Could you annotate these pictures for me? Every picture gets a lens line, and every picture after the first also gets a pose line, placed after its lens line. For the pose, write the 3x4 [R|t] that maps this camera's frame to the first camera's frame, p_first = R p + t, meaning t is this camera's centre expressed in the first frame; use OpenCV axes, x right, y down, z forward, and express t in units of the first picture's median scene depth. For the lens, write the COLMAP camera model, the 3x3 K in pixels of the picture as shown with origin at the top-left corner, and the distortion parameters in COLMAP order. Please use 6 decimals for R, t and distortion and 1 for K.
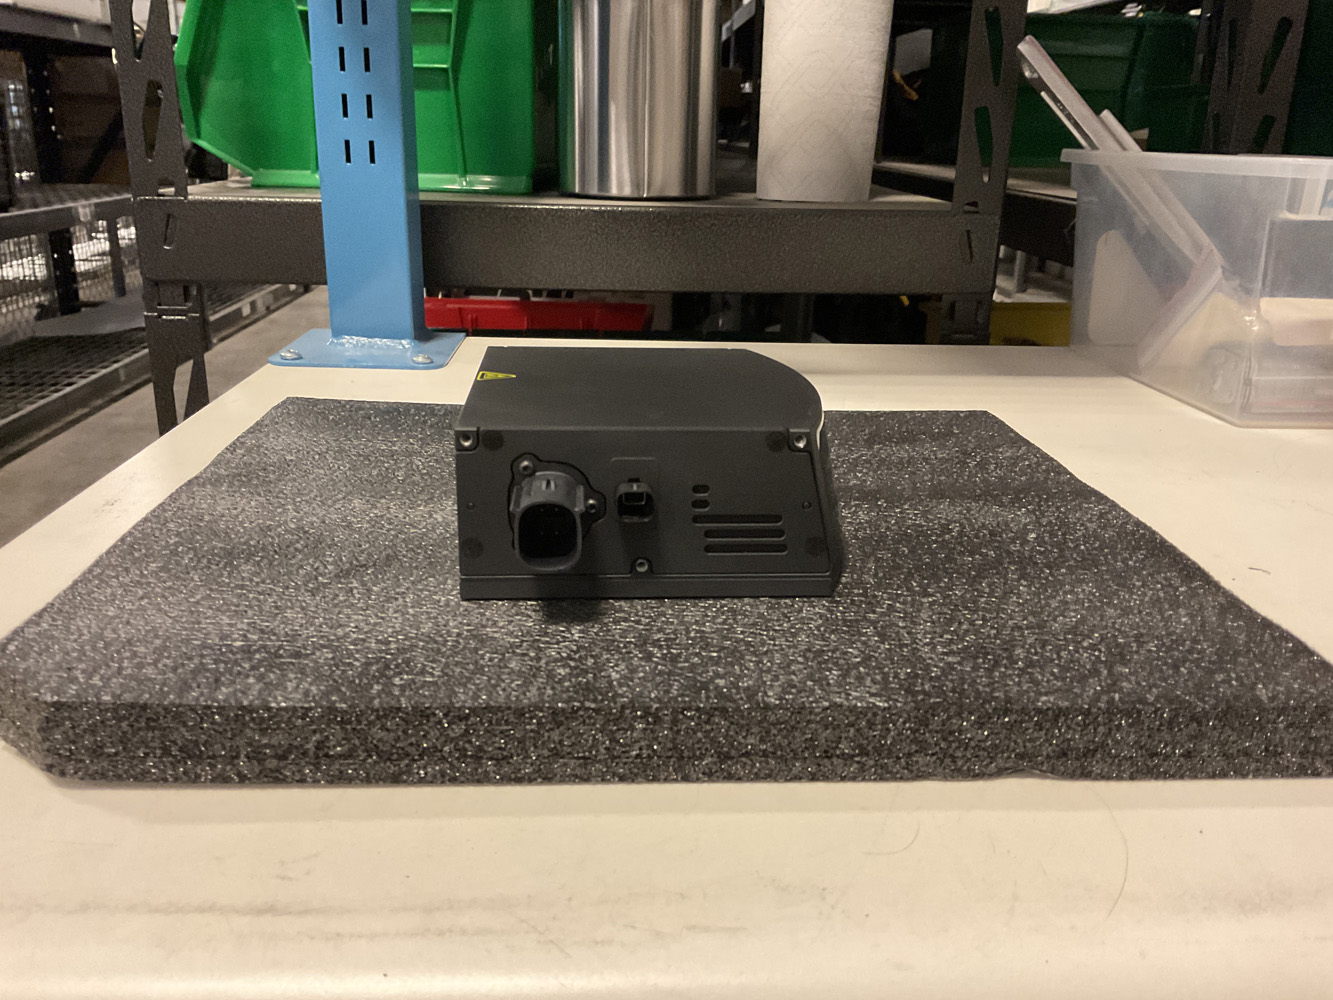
lens RADIAL K [[1109.2, 0, 669.3], [0, 1109.2, 492.2], [0, 0, 1]] dist [0.039004, -0.158954]
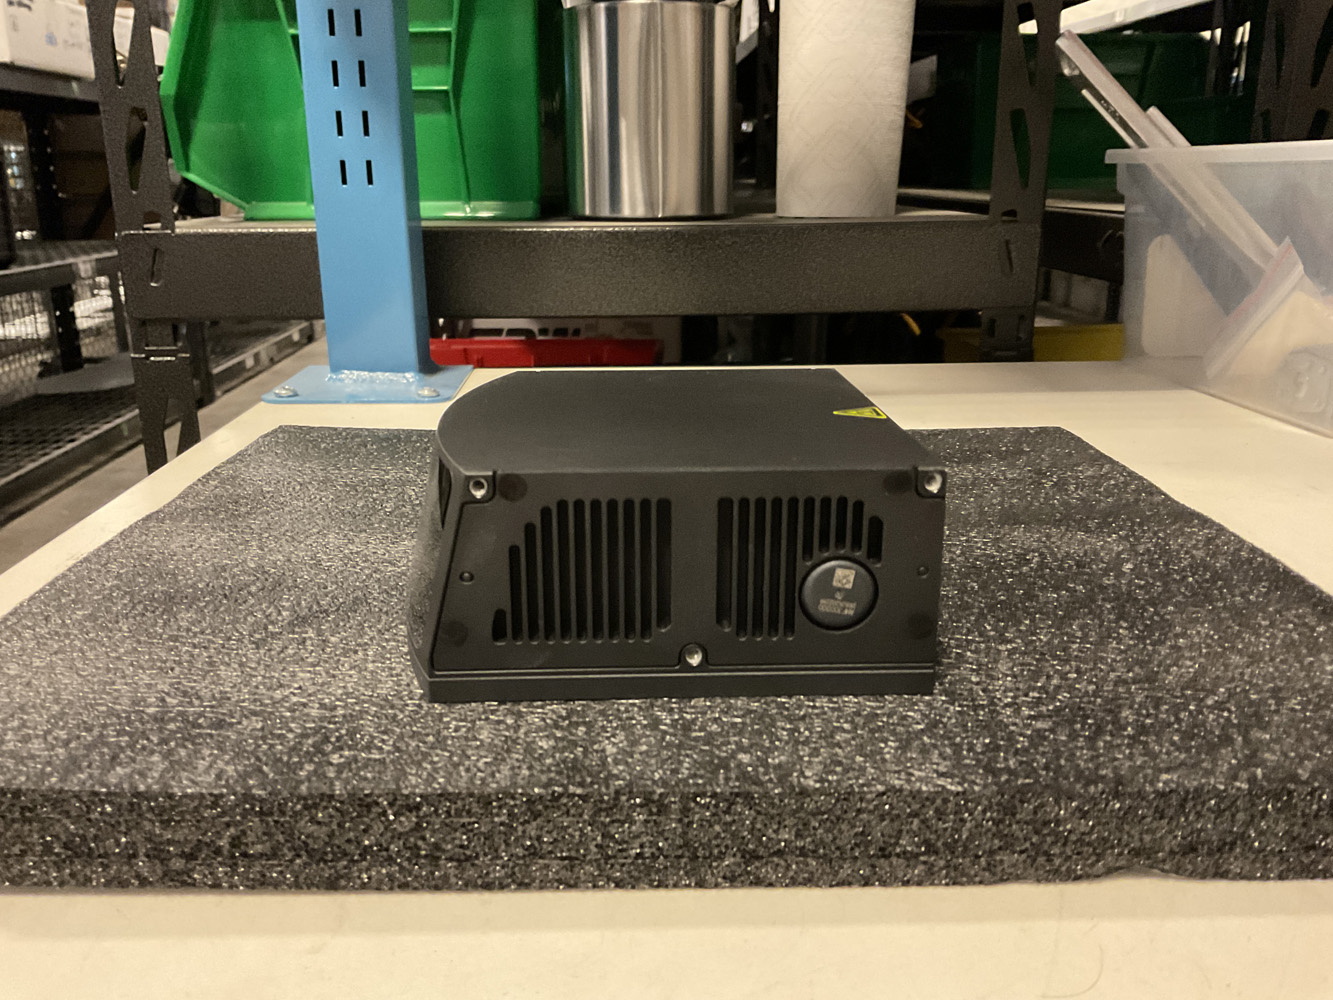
lens RADIAL K [[1109.2, 0, 666.5], [0, 1109.2, 479.9], [0, 0, 1]] dist [0.039004, -0.158954]
pose [[0.998631, -0.016151, -0.049751, 0.032922], [0.013917, 0.998894, -0.044918, 0.009599], [0.050421, 0.044164, 0.997751, 0.203884]]
